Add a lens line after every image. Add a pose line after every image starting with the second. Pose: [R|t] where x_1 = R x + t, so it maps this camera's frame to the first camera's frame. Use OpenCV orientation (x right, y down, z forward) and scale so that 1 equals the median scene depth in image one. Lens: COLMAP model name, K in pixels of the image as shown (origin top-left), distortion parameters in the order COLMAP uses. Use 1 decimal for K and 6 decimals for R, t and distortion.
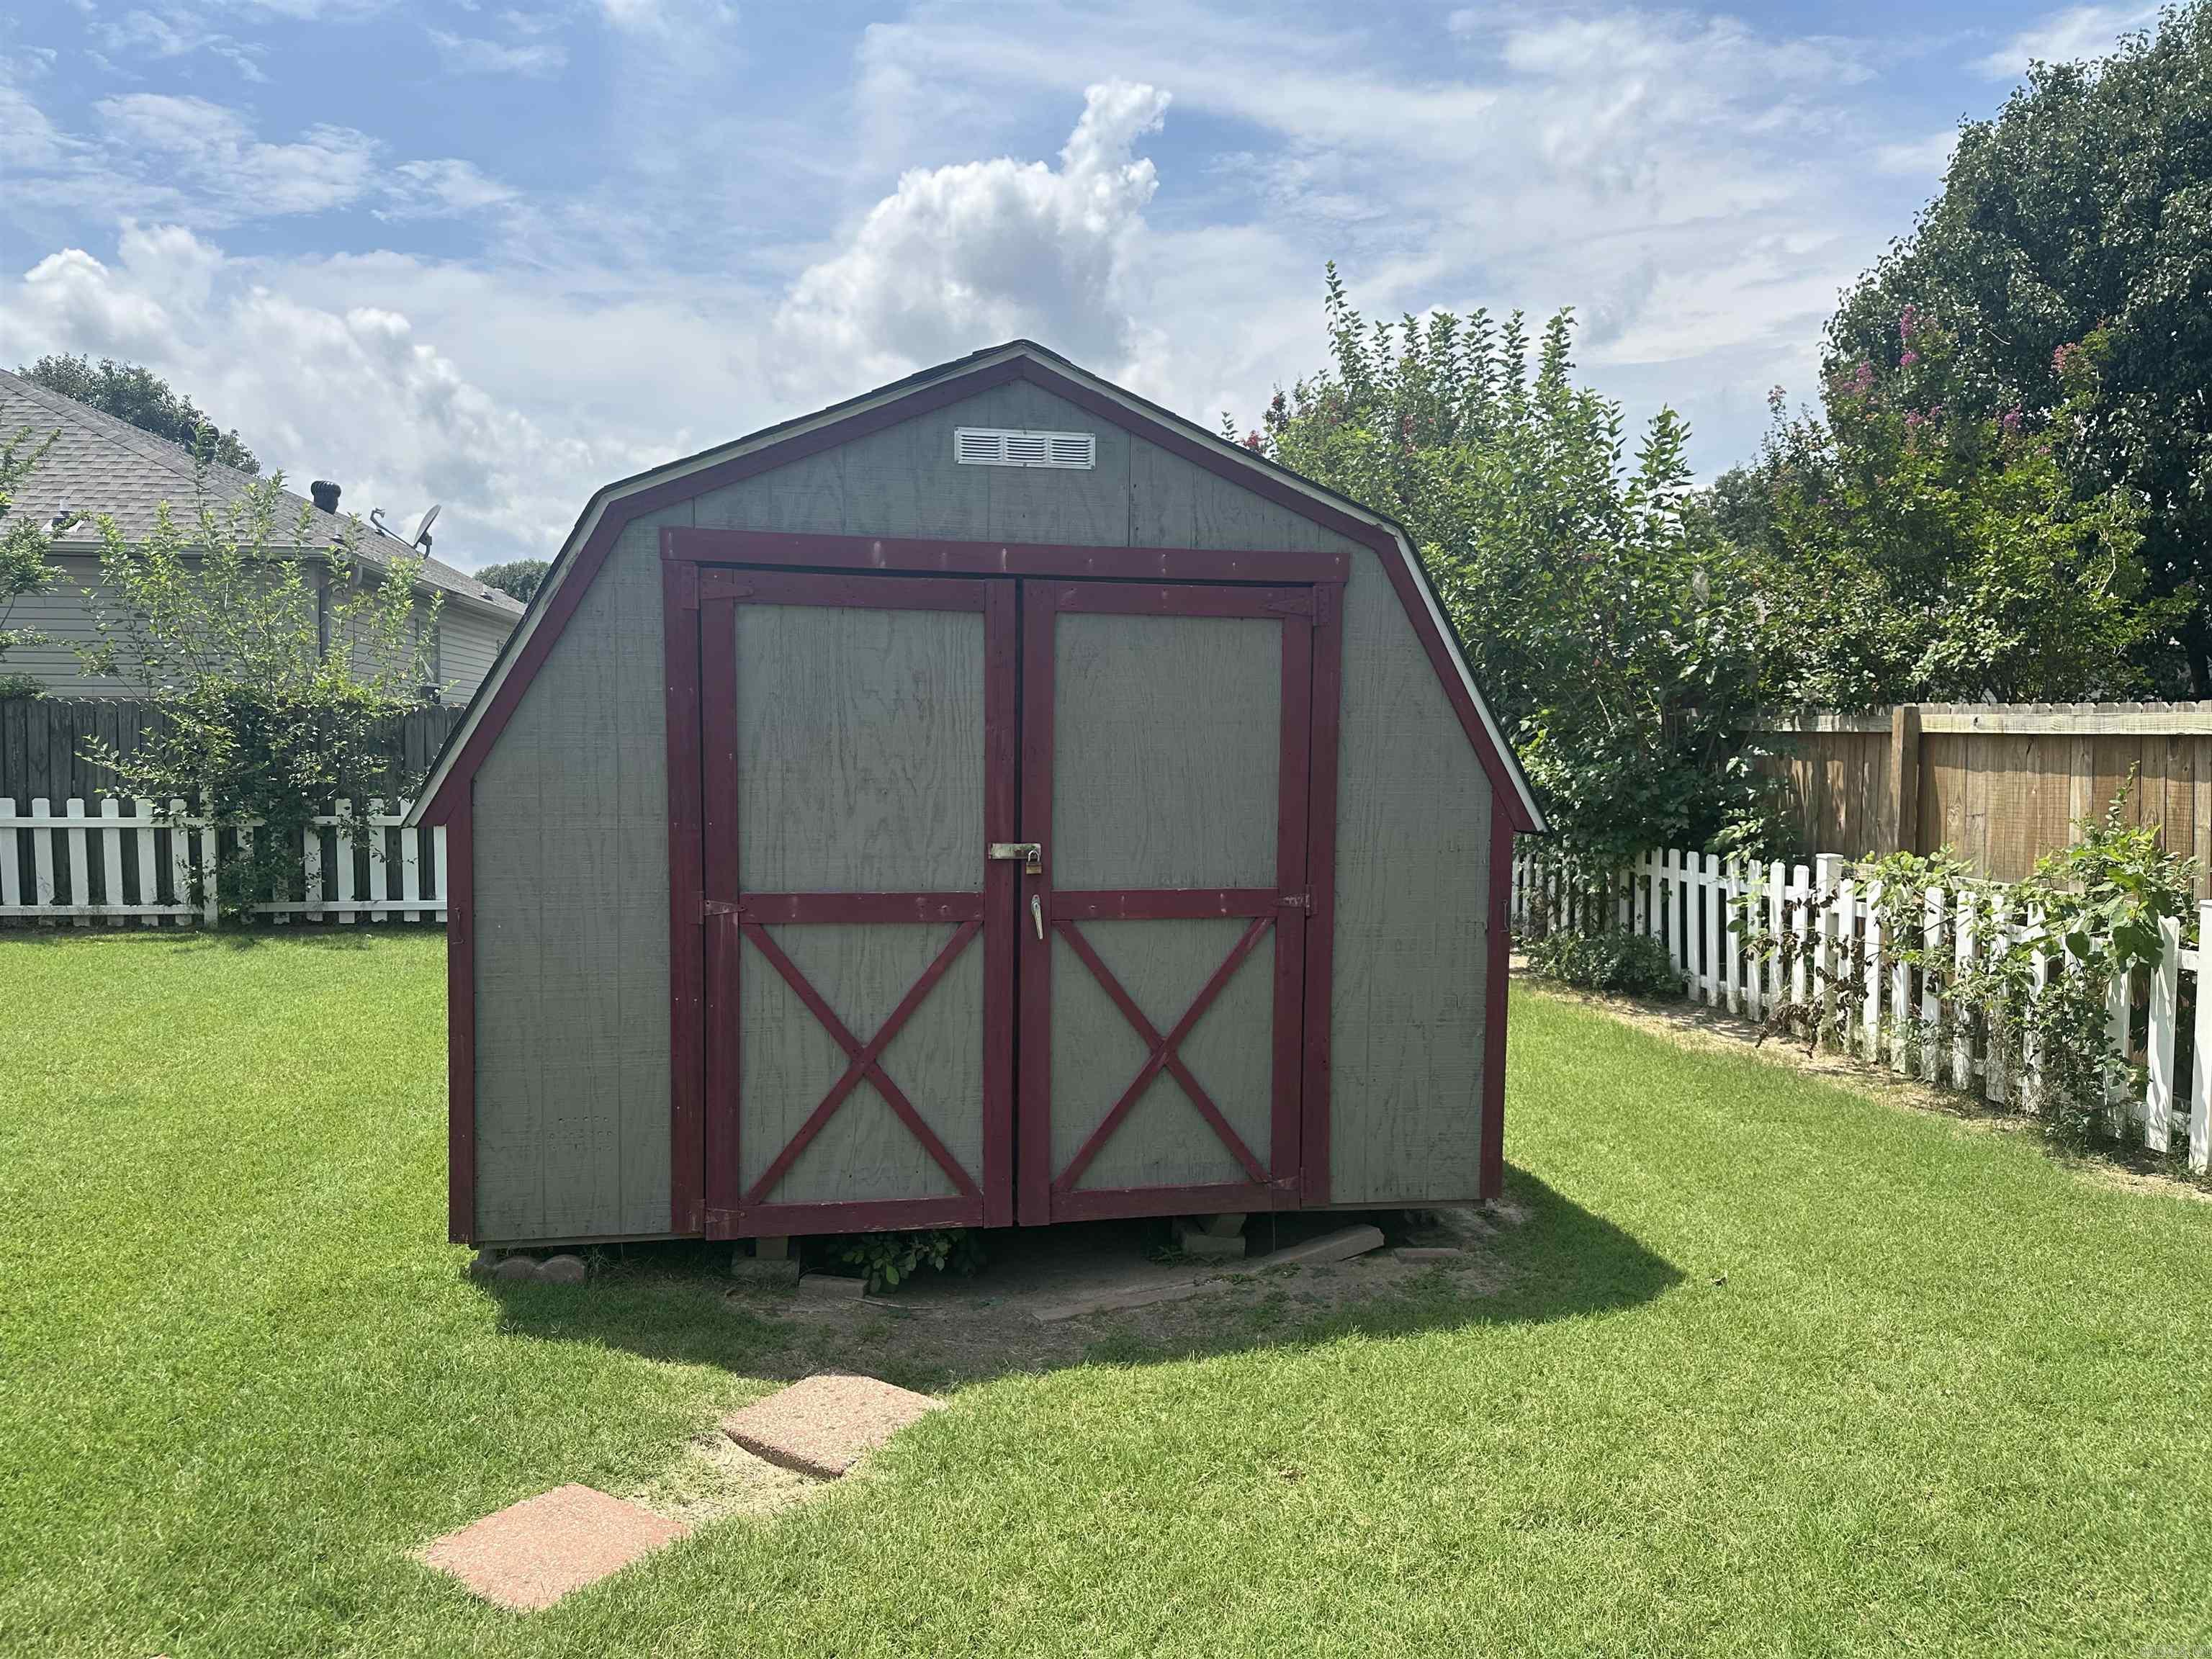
lens RADIAL K [[1551.4, 0, 1113.5], [0, 1551.4, 835.5], [0, 0, 1]] dist [0.157601, -0.247742]
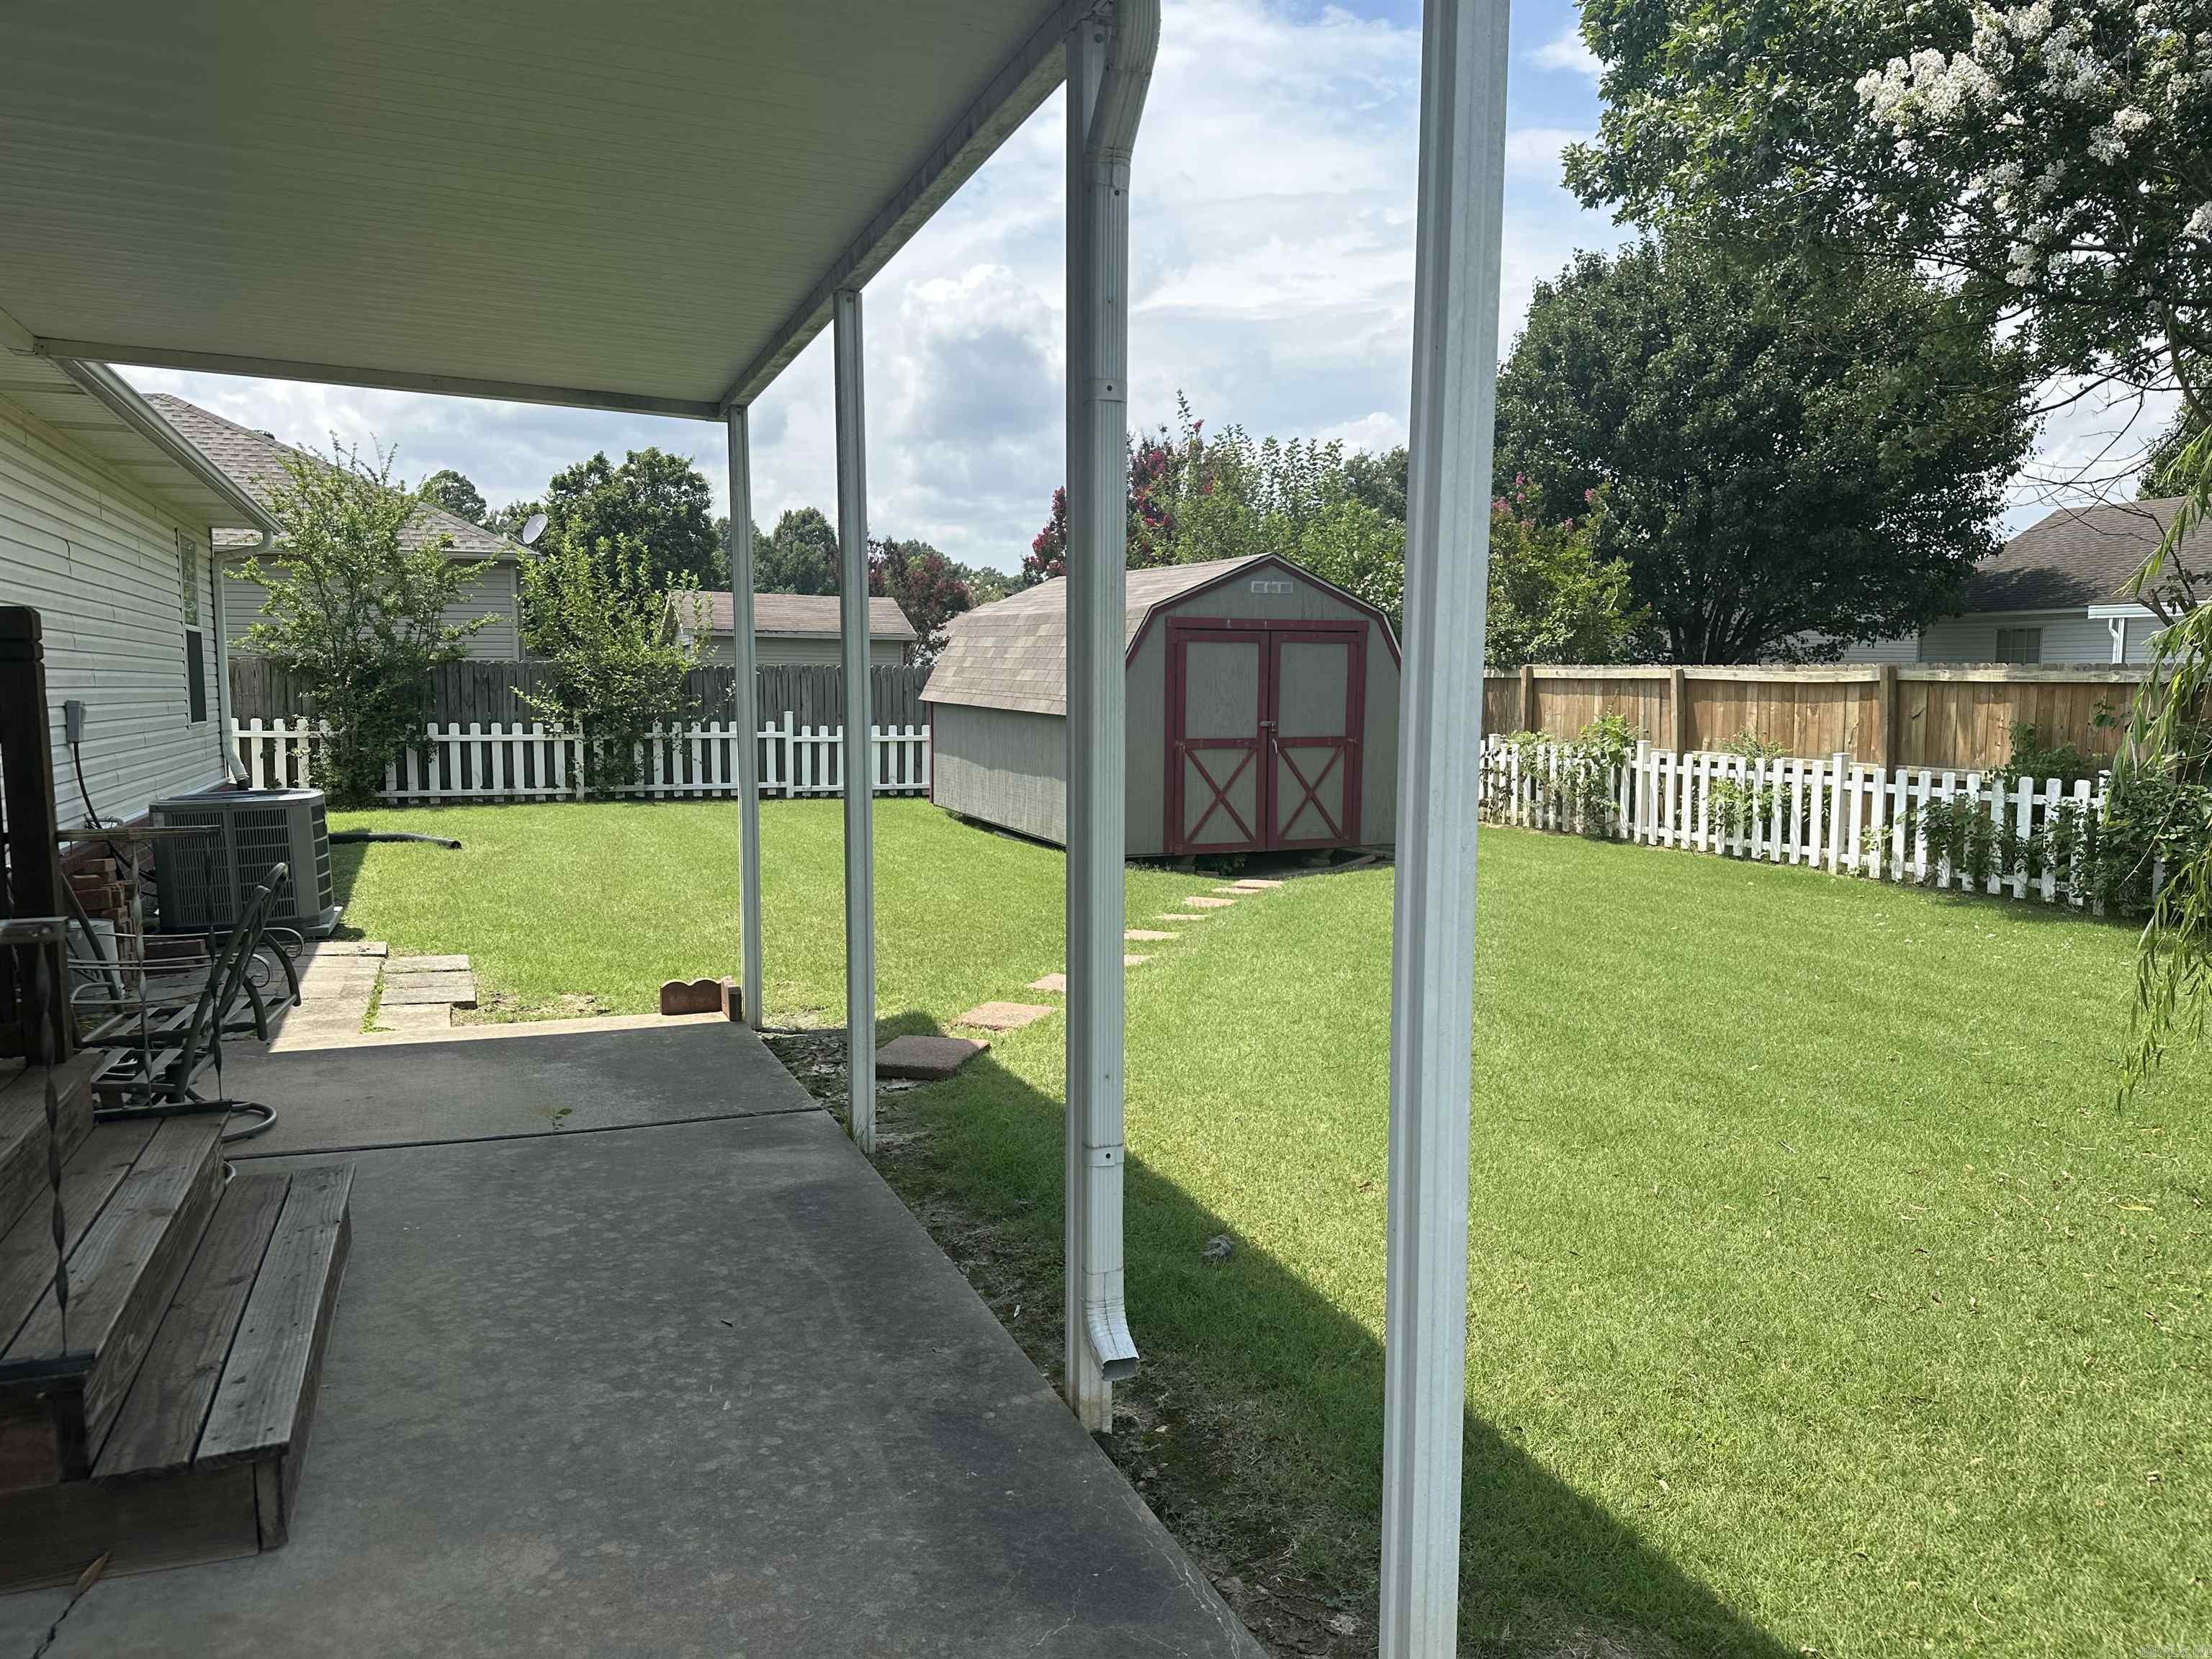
lens RADIAL K [[1536.7, 0, 1115.1], [0, 1536.7, 838.6], [0, 0, 1]] dist [0.144109, -0.173034]
pose [[0.973315, -0.030588, 0.227425, -0.654384], [0.020782, 0.998753, 0.045385, 0.057205], [-0.228530, -0.039447, 0.972737, -1.149698]]
